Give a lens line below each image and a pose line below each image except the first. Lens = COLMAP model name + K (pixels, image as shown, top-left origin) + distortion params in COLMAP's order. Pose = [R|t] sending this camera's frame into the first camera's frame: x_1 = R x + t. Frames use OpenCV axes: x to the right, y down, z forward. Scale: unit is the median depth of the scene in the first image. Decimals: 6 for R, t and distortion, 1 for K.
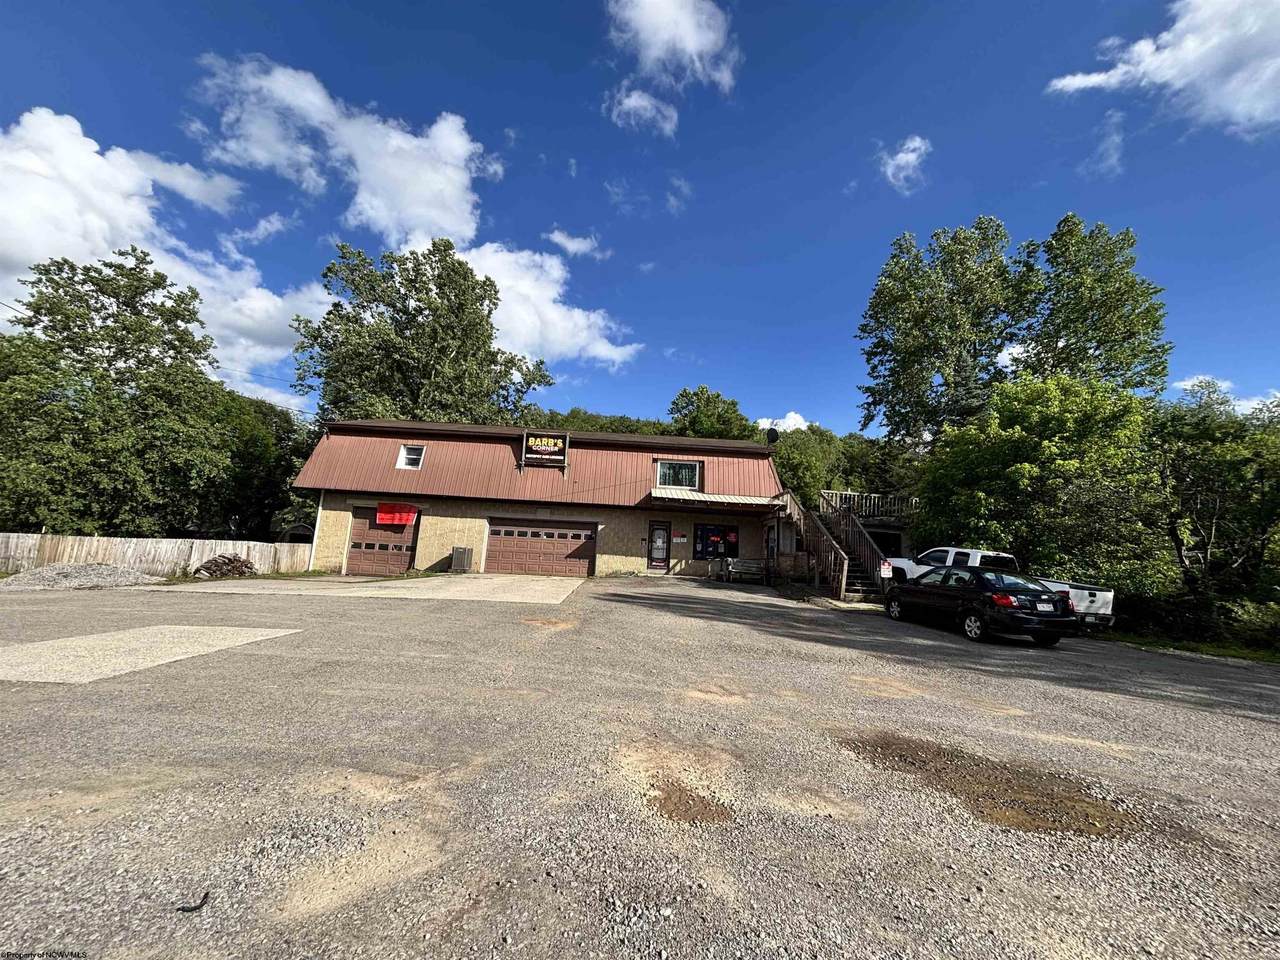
lens RADIAL K [[503.7, 0, 640.0], [0, 503.7, 480.0], [0, 0, 1]] dist [0.018800, 0.000159]
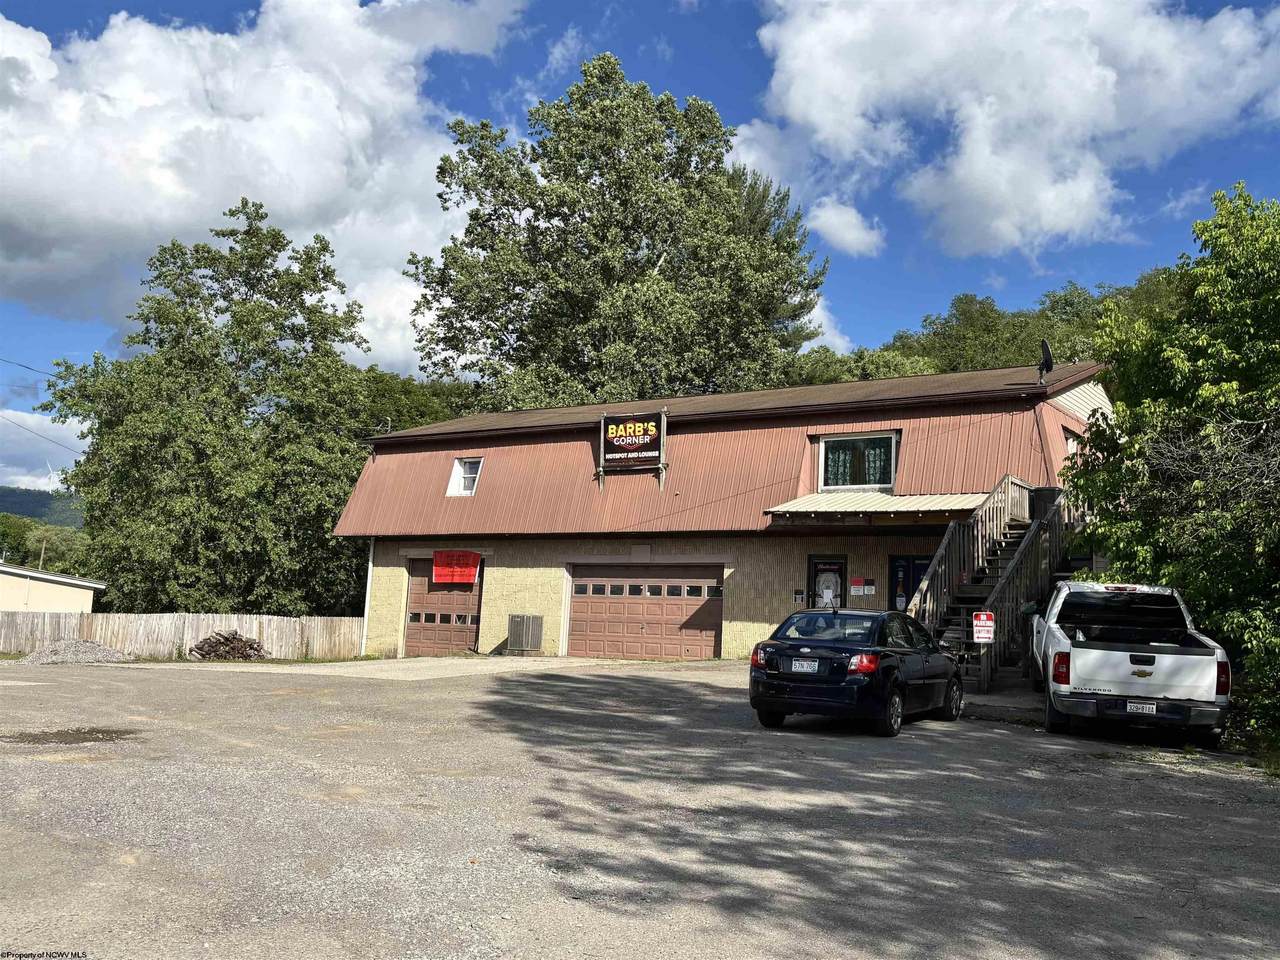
lens RADIAL K [[1262.3, 0, 640.0], [0, 1262.3, 480.0], [0, 0, 1]] dist [0.208966, -0.004149]
pose [[0.804919, -0.091254, -0.586326, 0.661976], [0.096246, 0.995098, -0.022746, 0.016191], [0.585527, -0.038123, 0.809756, -0.167380]]
